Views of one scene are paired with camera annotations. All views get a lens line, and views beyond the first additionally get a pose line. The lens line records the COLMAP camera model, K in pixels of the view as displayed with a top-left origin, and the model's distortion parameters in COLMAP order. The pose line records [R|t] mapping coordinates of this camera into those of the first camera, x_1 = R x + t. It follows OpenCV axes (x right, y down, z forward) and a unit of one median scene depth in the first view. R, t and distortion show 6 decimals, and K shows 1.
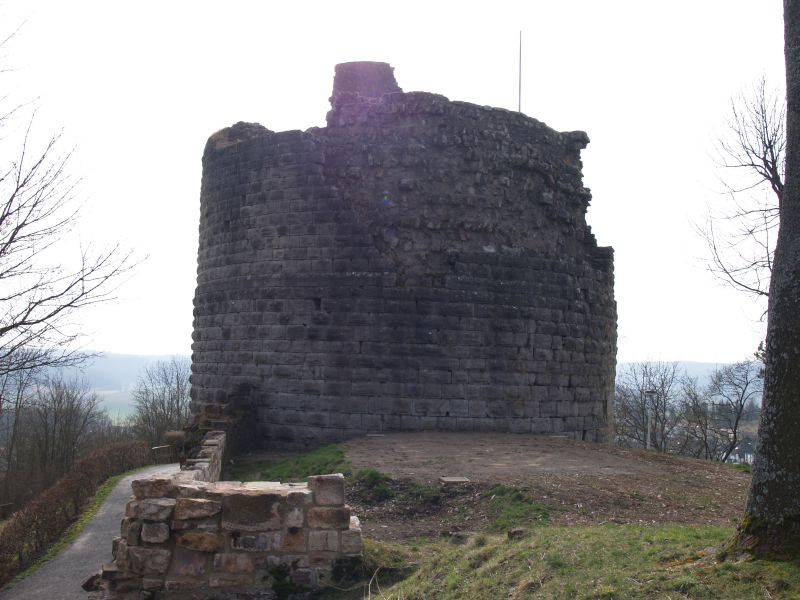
lens RADIAL K [[891.0, 0, 400.9], [0, 891.0, 303.0], [0, 0, 1]] dist [-0.028273, 0.000000]
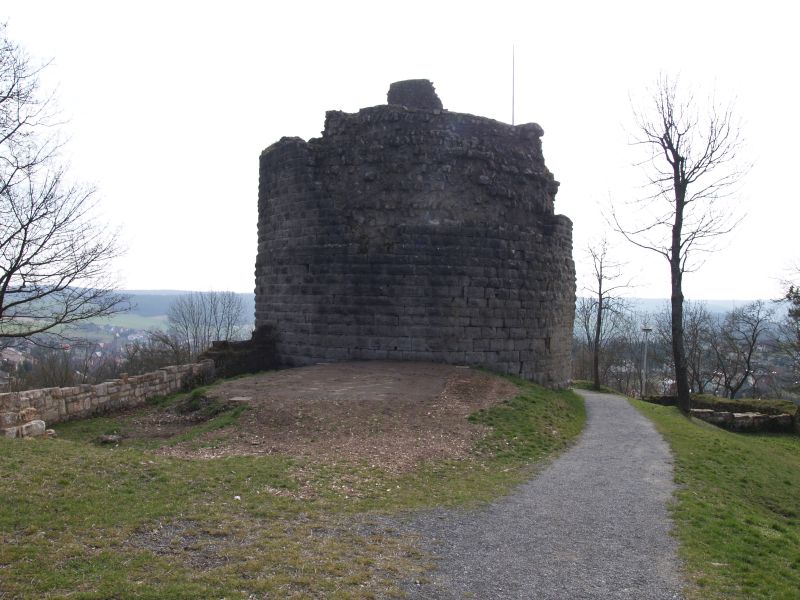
lens RADIAL K [[669.3, 0, 398.8], [0, 669.3, 297.7], [0, 0, 1]] dist [-0.036906, -0.006035]
pose [[0.959049, -0.012256, -0.282976, 0.328208], [0.028841, 0.998096, 0.054516, -0.005363], [0.281770, -0.060445, 0.957576, 0.042913]]
